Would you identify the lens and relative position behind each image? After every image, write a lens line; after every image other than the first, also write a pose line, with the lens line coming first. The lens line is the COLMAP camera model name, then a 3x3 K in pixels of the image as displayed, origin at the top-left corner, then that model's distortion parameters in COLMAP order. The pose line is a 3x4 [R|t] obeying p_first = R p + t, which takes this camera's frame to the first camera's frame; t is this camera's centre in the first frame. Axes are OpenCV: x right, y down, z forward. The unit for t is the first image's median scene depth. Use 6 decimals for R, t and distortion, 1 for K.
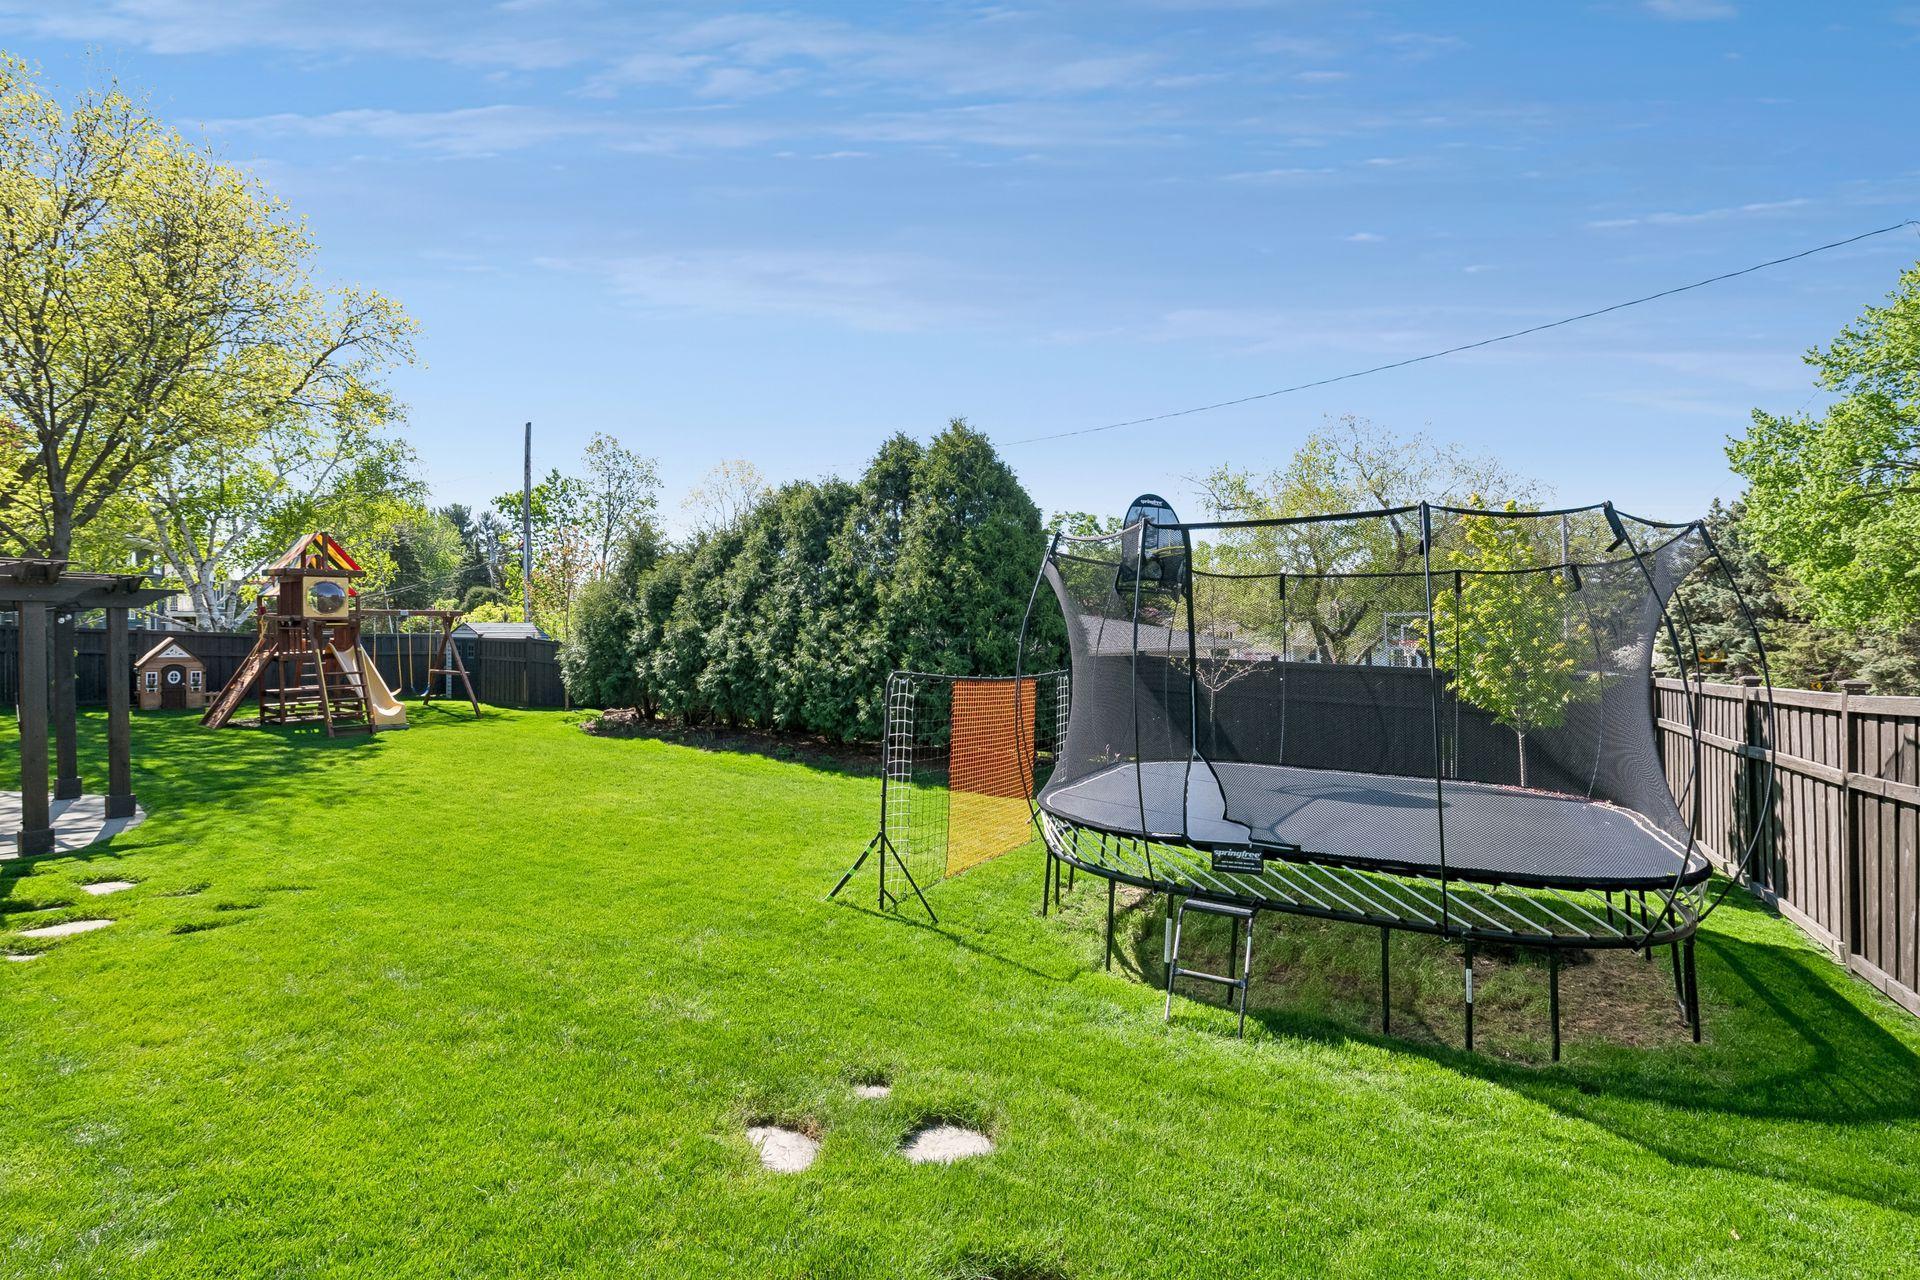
lens RADIAL K [[874.6, 0, 956.3], [0, 874.6, 616.9], [0, 0, 1]] dist [-0.002781, -0.000993]
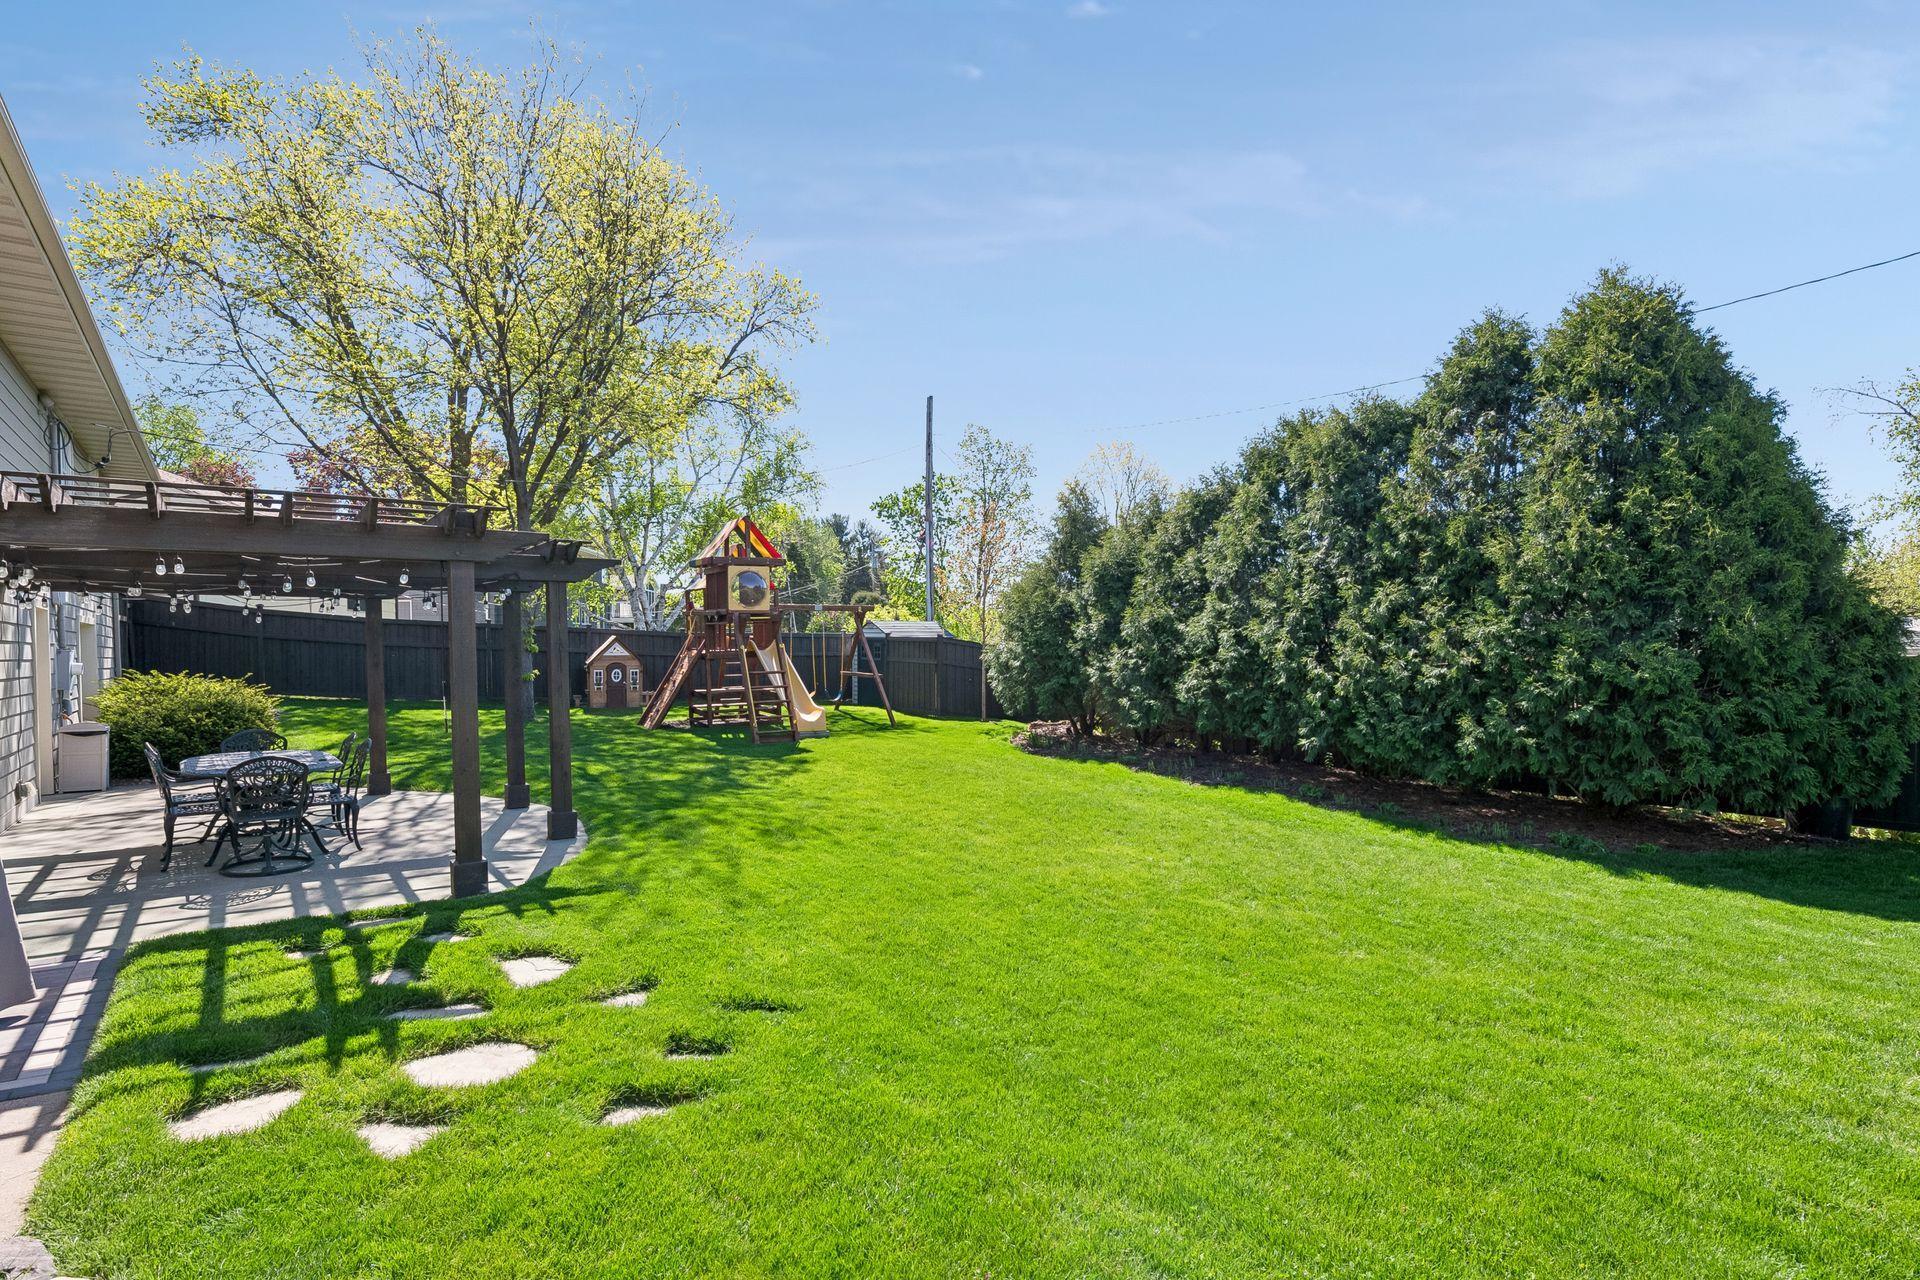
lens RADIAL K [[978.4, 0, 964.9], [0, 978.4, 623.3], [0, 0, 1]] dist [0.008637, -0.002019]
pose [[0.924705, -0.007103, -0.380618, -0.137931], [0.007583, 0.999971, -0.000239, 0.016580], [0.380609, -0.002666, 0.924732, 0.156768]]
